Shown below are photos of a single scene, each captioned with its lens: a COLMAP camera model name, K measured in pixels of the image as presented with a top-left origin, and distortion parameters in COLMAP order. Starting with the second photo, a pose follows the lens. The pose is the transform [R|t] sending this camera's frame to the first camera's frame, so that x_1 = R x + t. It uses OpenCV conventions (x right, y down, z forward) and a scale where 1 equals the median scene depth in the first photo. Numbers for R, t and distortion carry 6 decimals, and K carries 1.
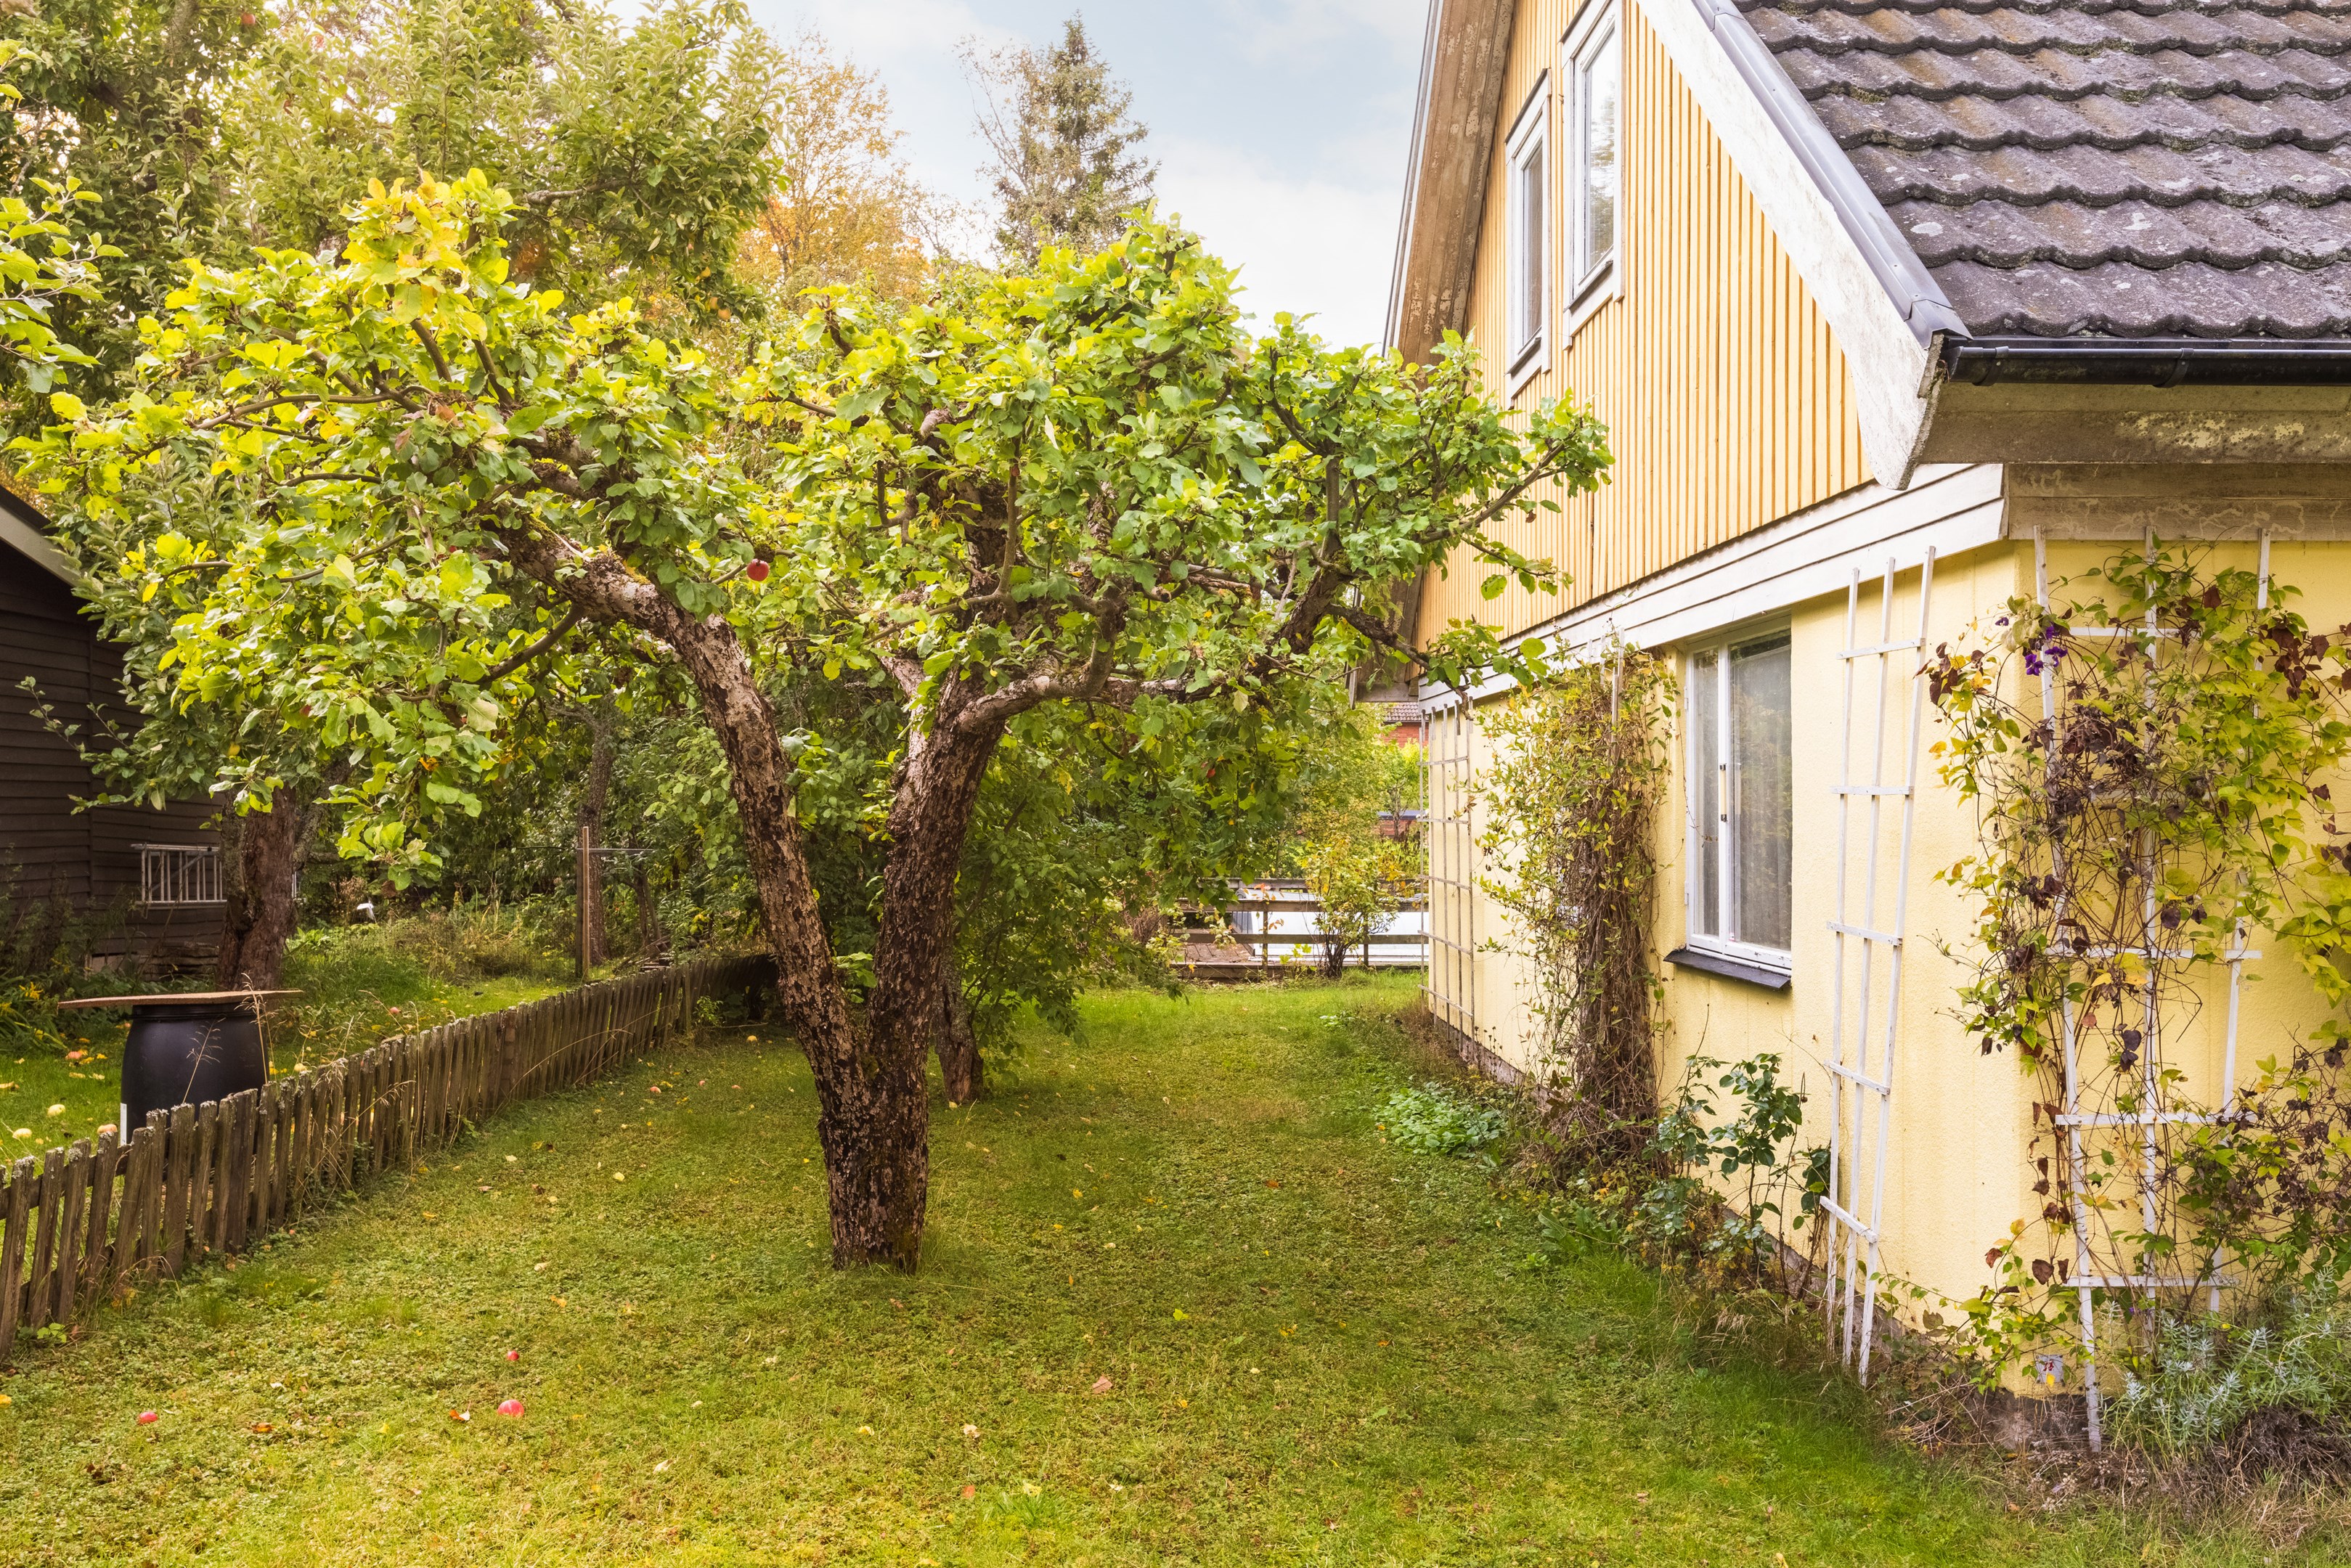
lens RADIAL K [[2116.5, 0, 1176.0], [0, 2116.5, 801.2], [0, 0, 1]] dist [-0.006810, 0.021384]
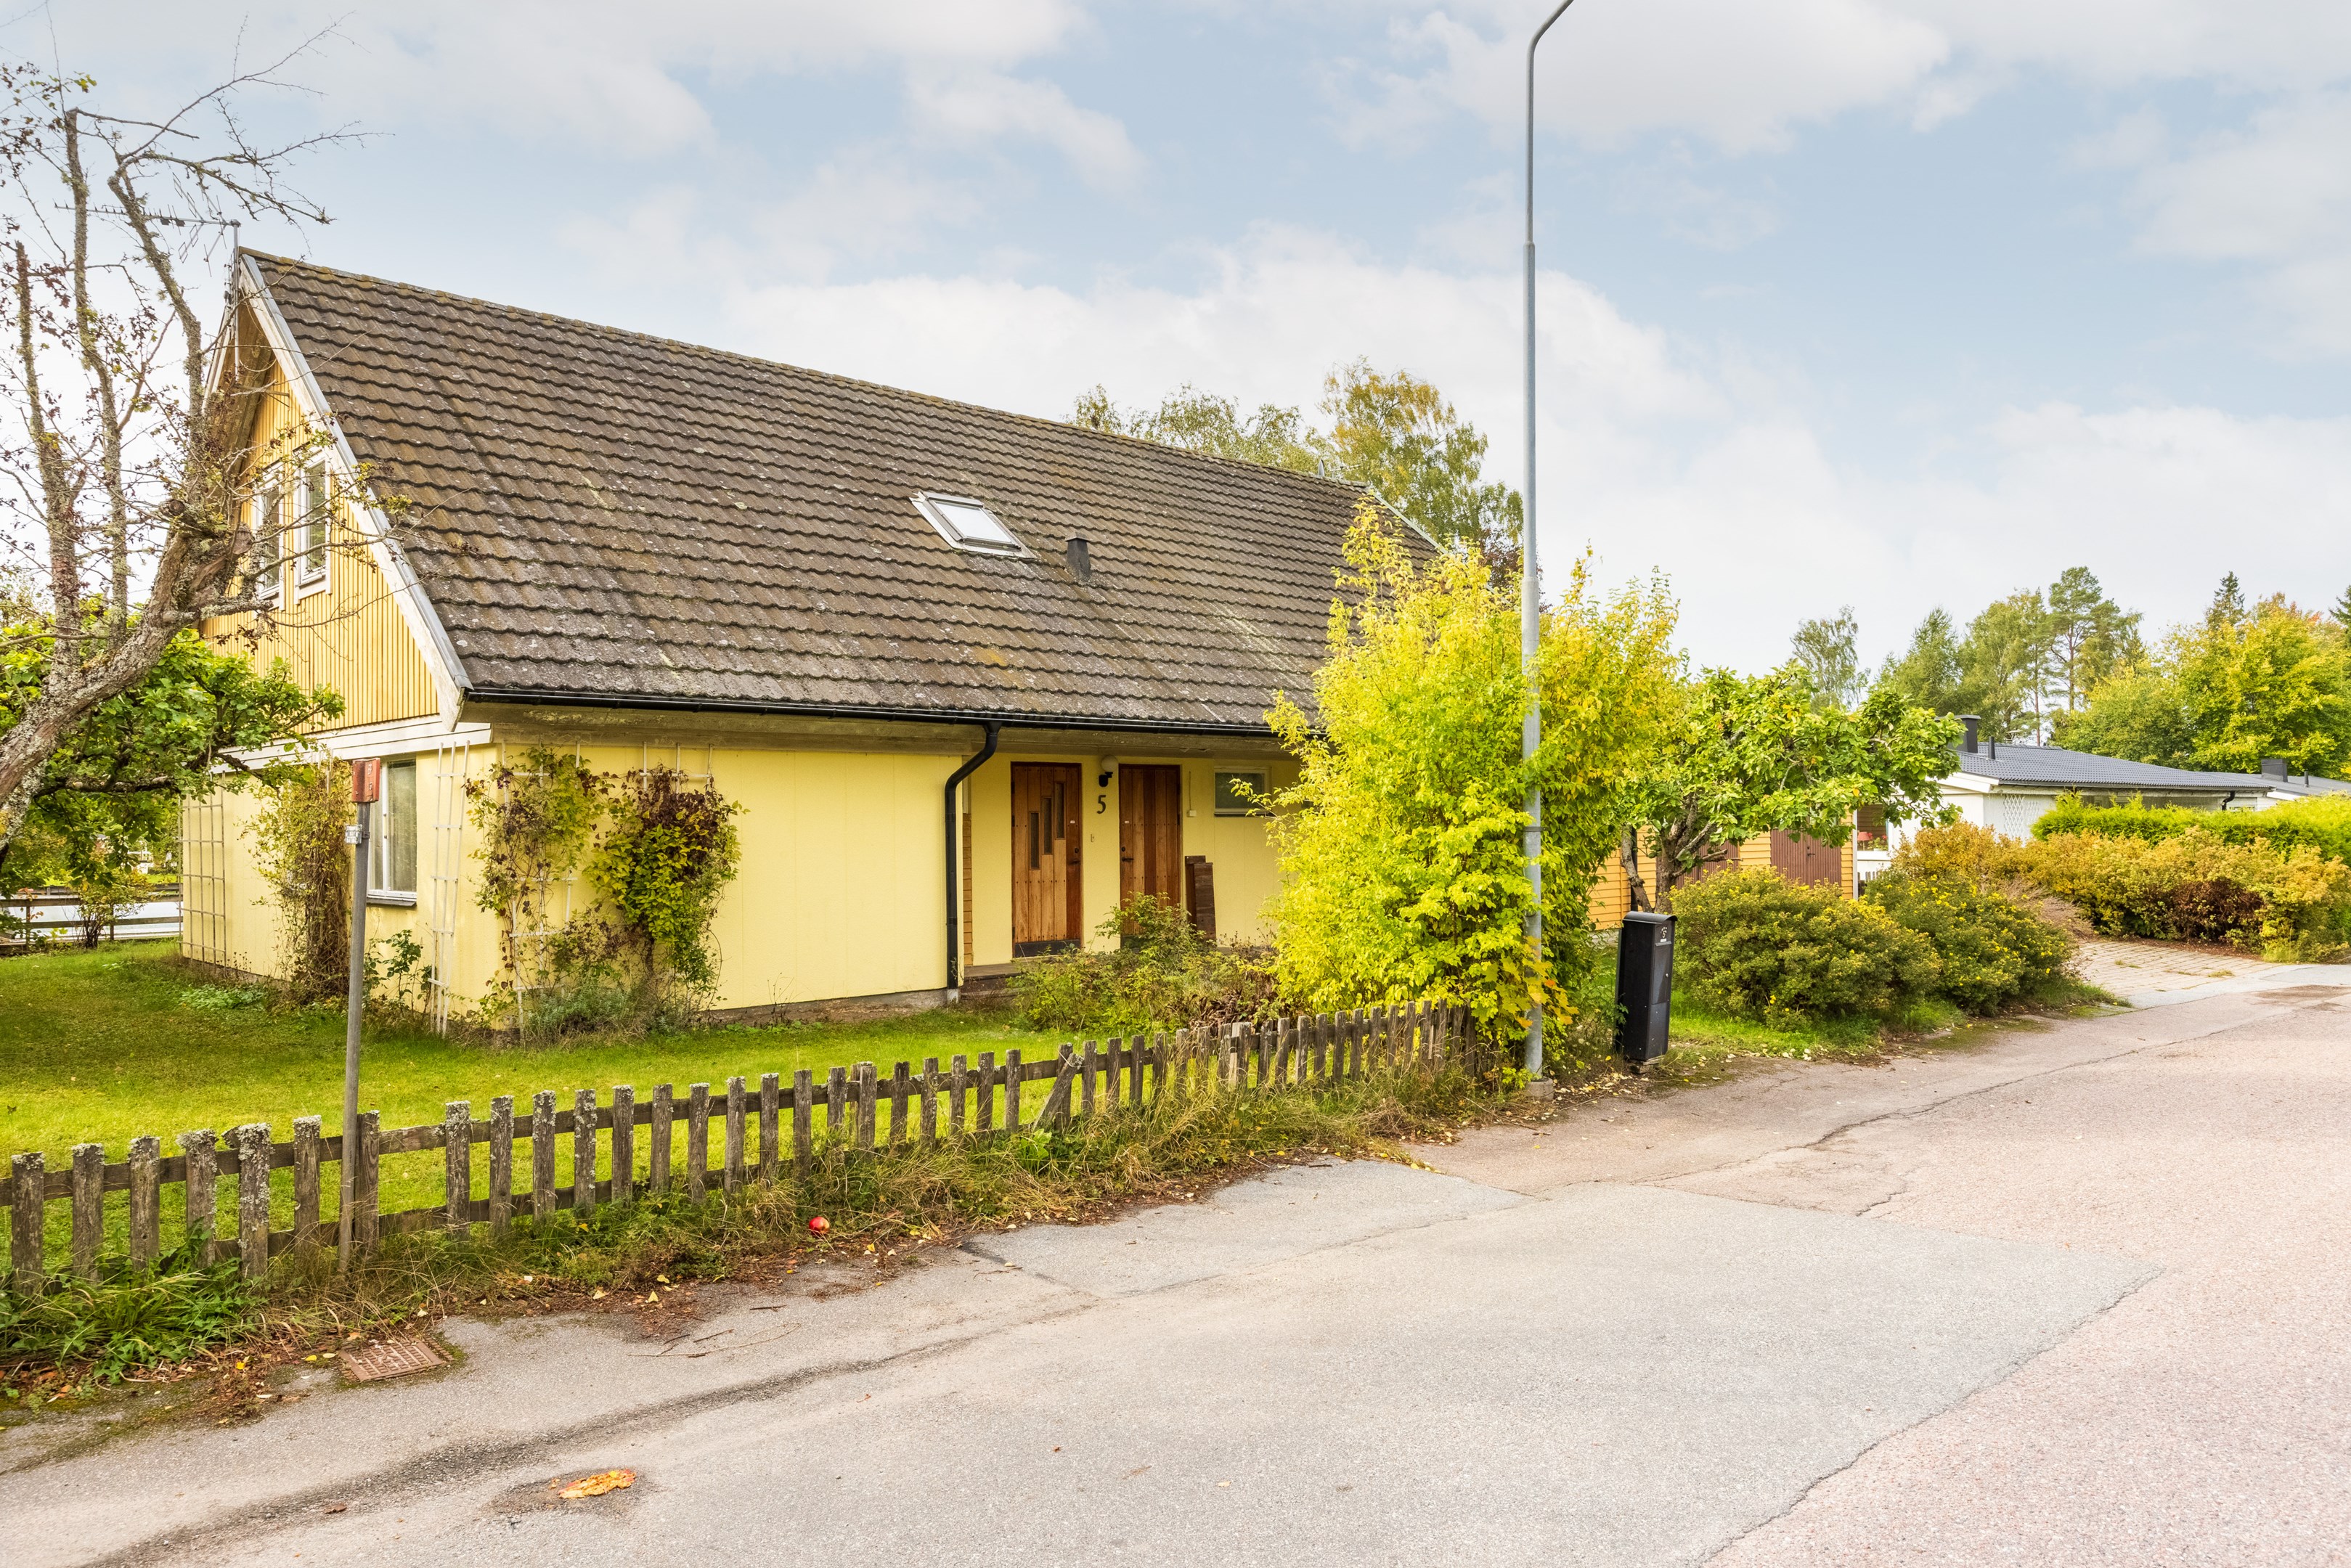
lens RADIAL K [[1648.9, 0, 1172.2], [0, 1648.9, 800.1], [0, 0, 1]] dist [0.031790, 0.004934]
pose [[0.760190, 0.001100, 0.649699, -0.396401], [0.007654, 0.999914, -0.010648, -0.009690], [-0.649655, 0.013067, 0.760117, -1.394007]]
